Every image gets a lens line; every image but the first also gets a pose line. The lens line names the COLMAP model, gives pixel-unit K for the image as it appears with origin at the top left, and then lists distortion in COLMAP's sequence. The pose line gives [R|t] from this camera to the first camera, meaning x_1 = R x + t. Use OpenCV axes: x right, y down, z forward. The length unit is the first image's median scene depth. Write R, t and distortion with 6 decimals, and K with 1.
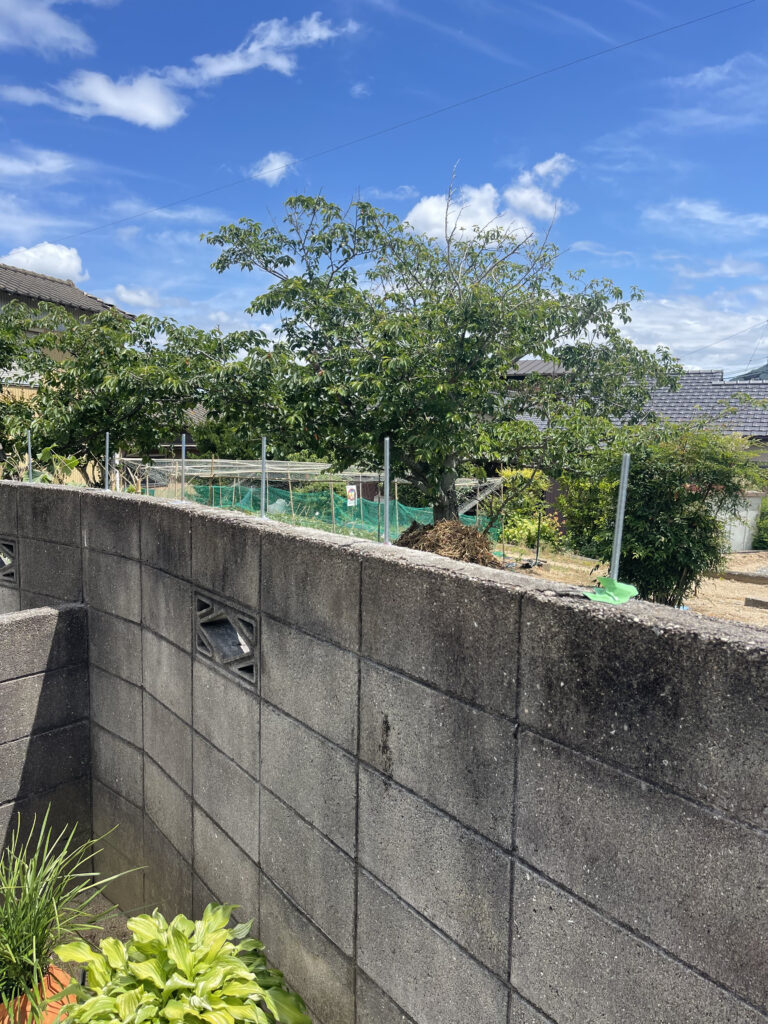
lens RADIAL K [[760.3, 0, 375.7], [0, 760.3, 512.9], [0, 0, 1]] dist [0.069650, -0.090918]
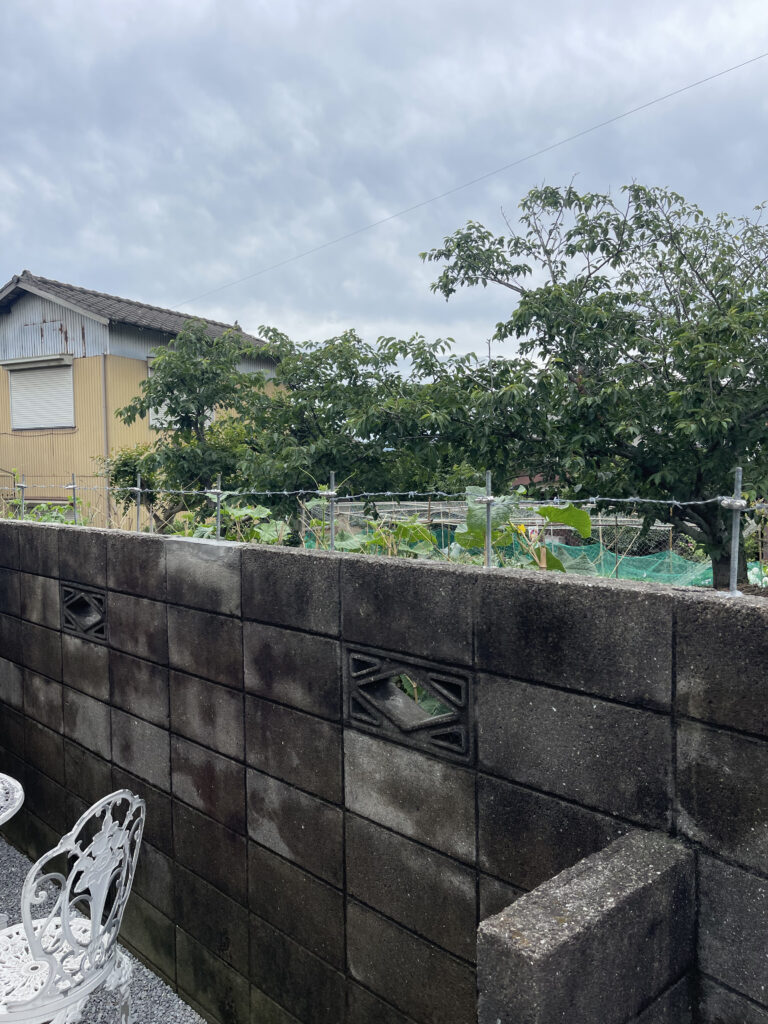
lens RADIAL K [[757.5, 0, 384.4], [0, 757.5, 523.3], [0, 0, 1]] dist [0.069248, -0.087880]
pose [[0.987832, -0.013623, -0.154928, -0.513075], [0.007820, 0.999247, -0.038006, -0.059193], [0.155330, 0.036332, 0.987194, 0.540900]]
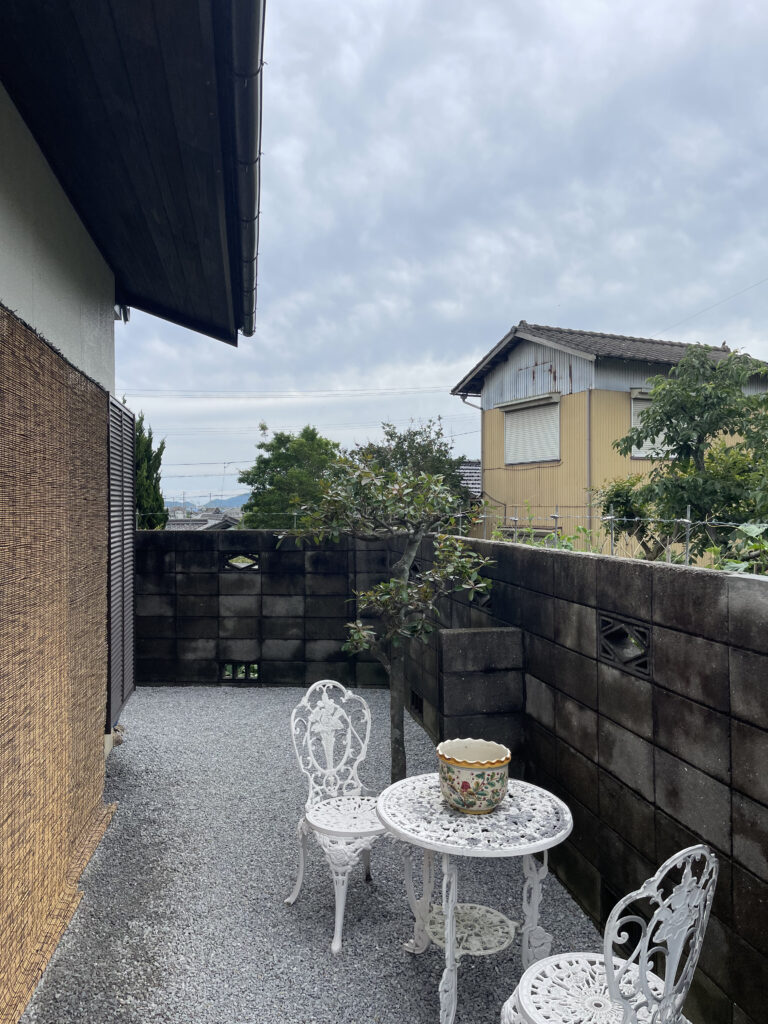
lens RADIAL K [[758.8, 0, 389.7], [0, 758.8, 513.0], [0, 0, 1]] dist [0.080177, -0.097559]
pose [[0.737551, -0.015345, -0.675118, -0.616597], [-0.051045, 0.995615, -0.078395, -0.060242], [0.673360, 0.092281, 0.733533, 0.516308]]
